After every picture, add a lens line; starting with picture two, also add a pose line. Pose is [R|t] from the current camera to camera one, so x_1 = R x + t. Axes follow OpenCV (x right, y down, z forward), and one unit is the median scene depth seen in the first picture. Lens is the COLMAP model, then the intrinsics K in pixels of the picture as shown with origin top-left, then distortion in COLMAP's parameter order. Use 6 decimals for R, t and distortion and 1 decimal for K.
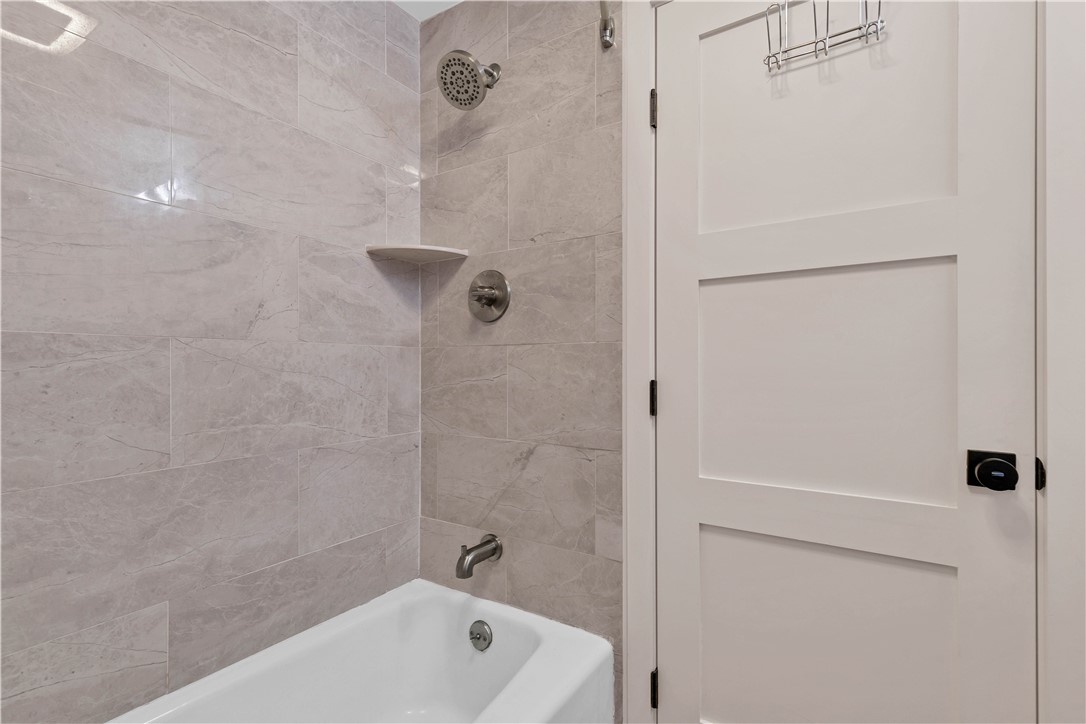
lens RADIAL K [[492.7, 0, 541.6], [0, 492.7, 369.1], [0, 0, 1]] dist [0.002250, 0.000889]
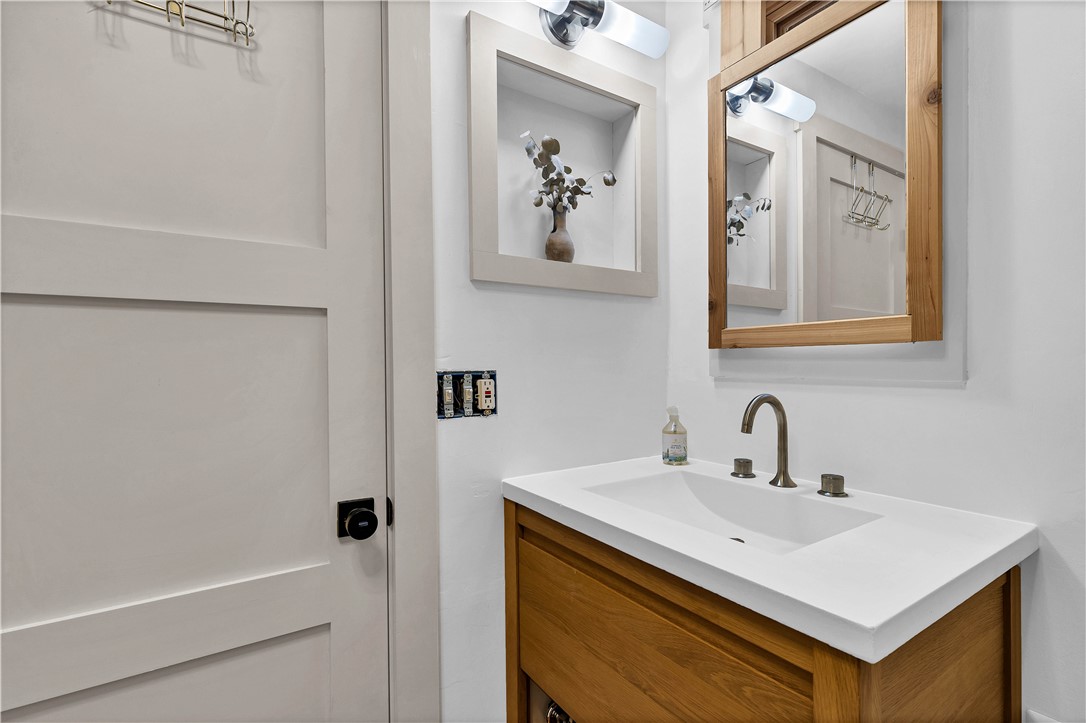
lens RADIAL K [[492.7, 0, 546.2], [0, 492.7, 366.1], [0, 0, 1]] dist [0.002250, 0.000889]
pose [[0.414264, -0.010854, 0.910092, 0.118309], [0.006737, 0.999938, 0.008859, -0.122355], [-0.910132, 0.002461, 0.414312, 0.187169]]
